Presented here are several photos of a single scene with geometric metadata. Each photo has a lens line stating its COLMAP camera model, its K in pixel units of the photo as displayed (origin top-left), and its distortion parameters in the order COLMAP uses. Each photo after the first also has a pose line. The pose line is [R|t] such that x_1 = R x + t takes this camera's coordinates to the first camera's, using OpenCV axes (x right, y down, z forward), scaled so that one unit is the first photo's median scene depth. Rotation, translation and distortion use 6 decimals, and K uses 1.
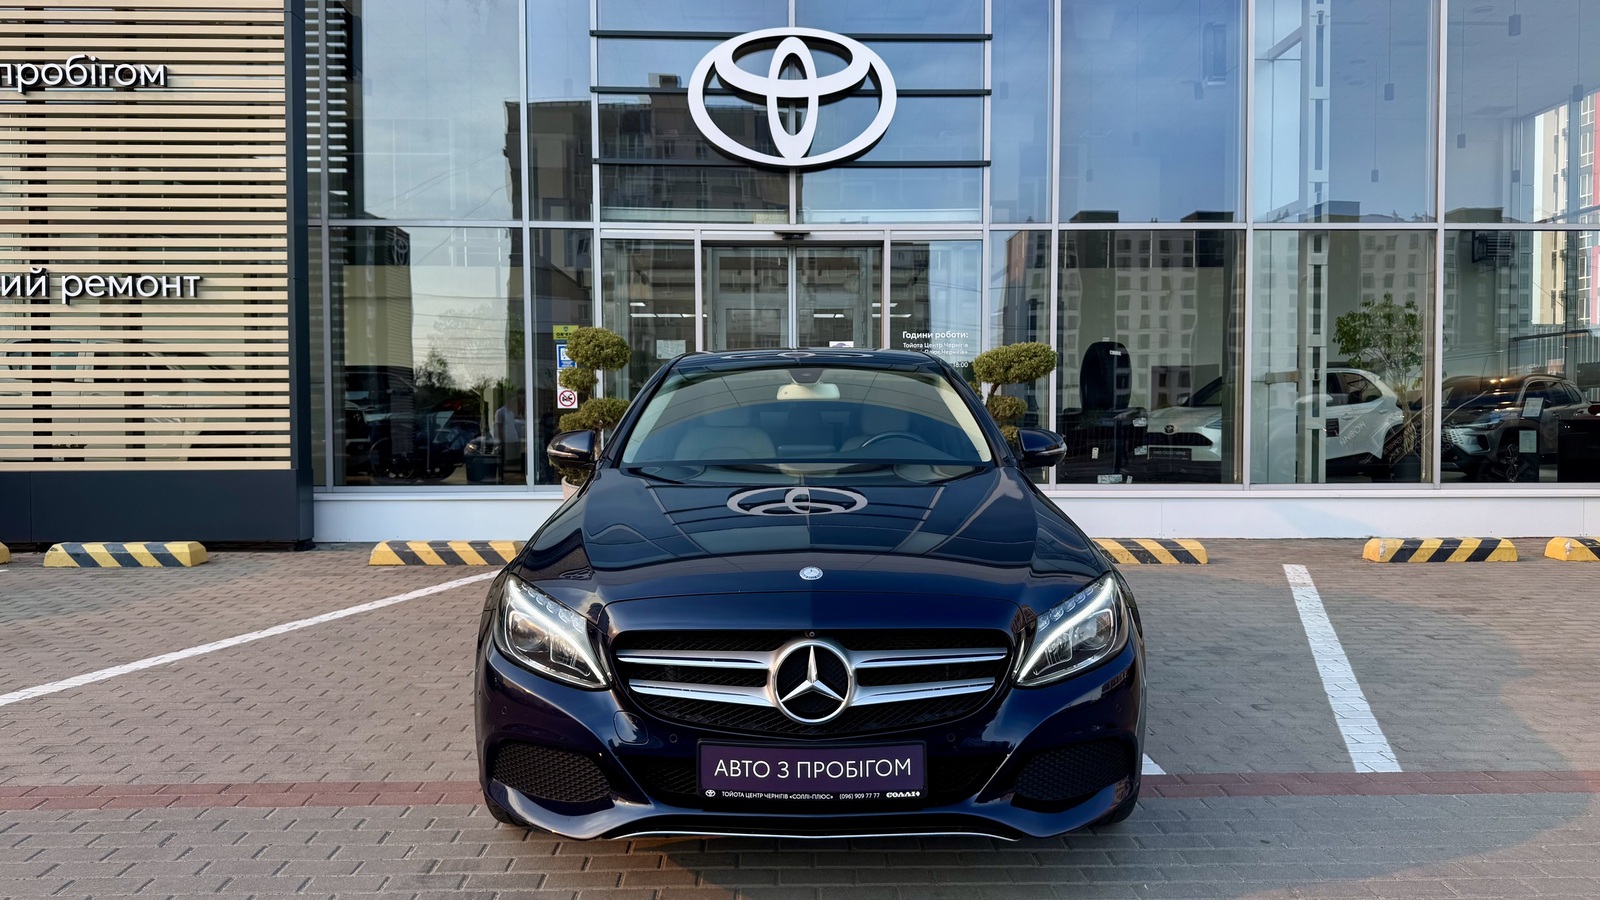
lens RADIAL K [[1191.4, 0, 803.0], [0, 1191.4, 449.7], [0, 0, 1]] dist [0.019881, -0.022921]
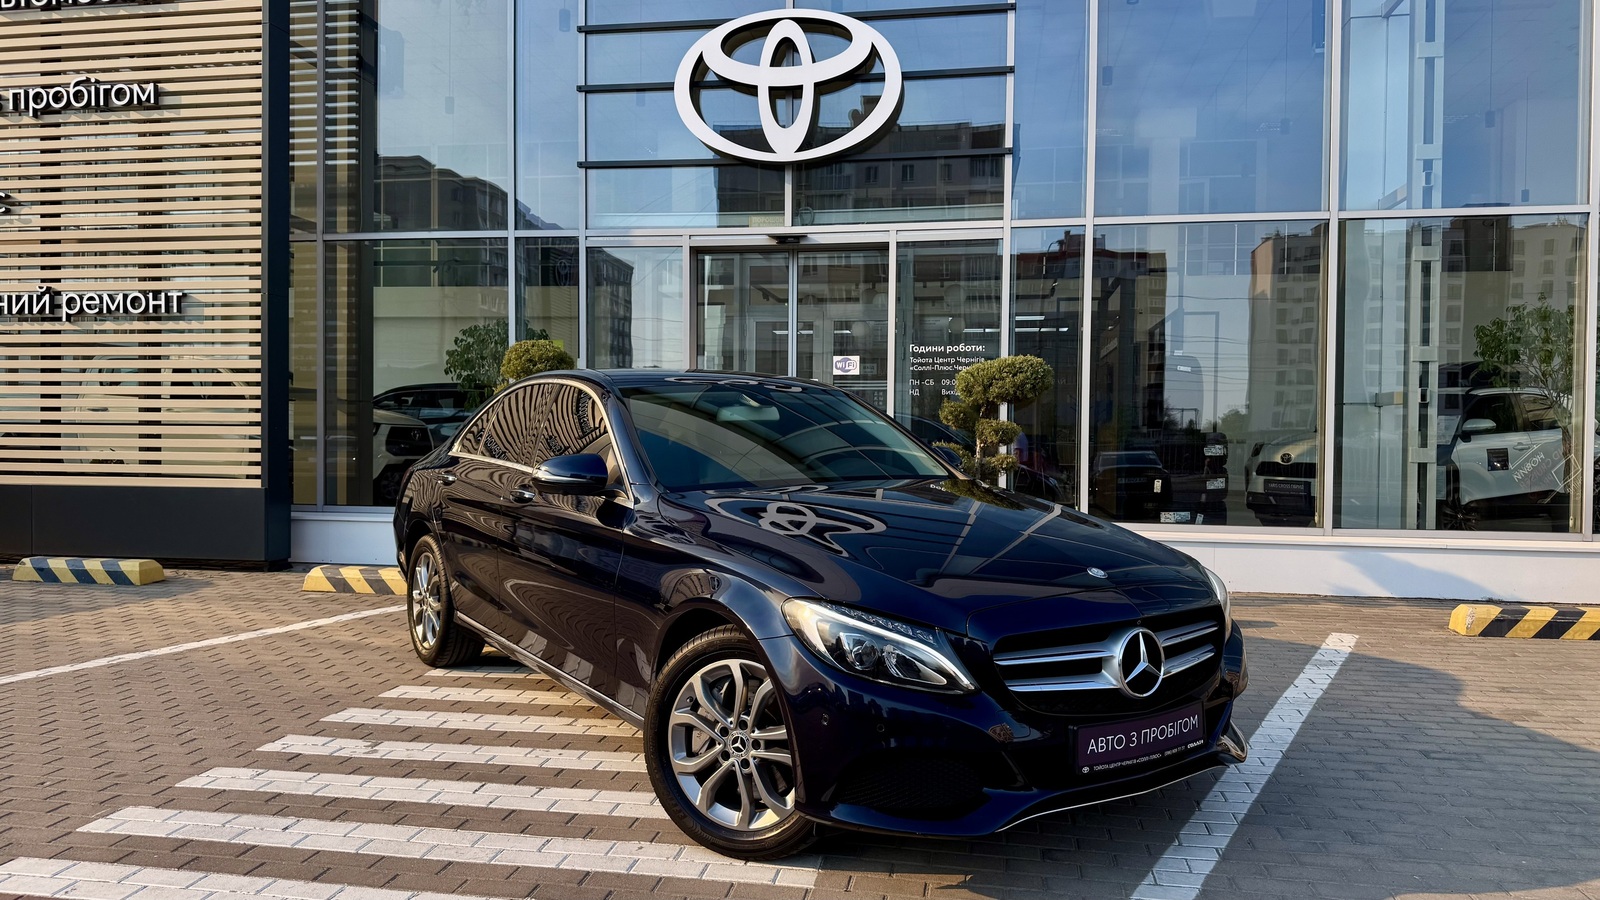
lens RADIAL K [[1191.4, 0, 797.9], [0, 1191.4, 448.3], [0, 0, 1]] dist [0.019881, -0.022921]
pose [[0.978193, 0.013228, -0.207276, 0.192874], [-0.016724, 0.999746, -0.015123, -0.008144], [0.207023, 0.018260, 0.978166, 0.125086]]
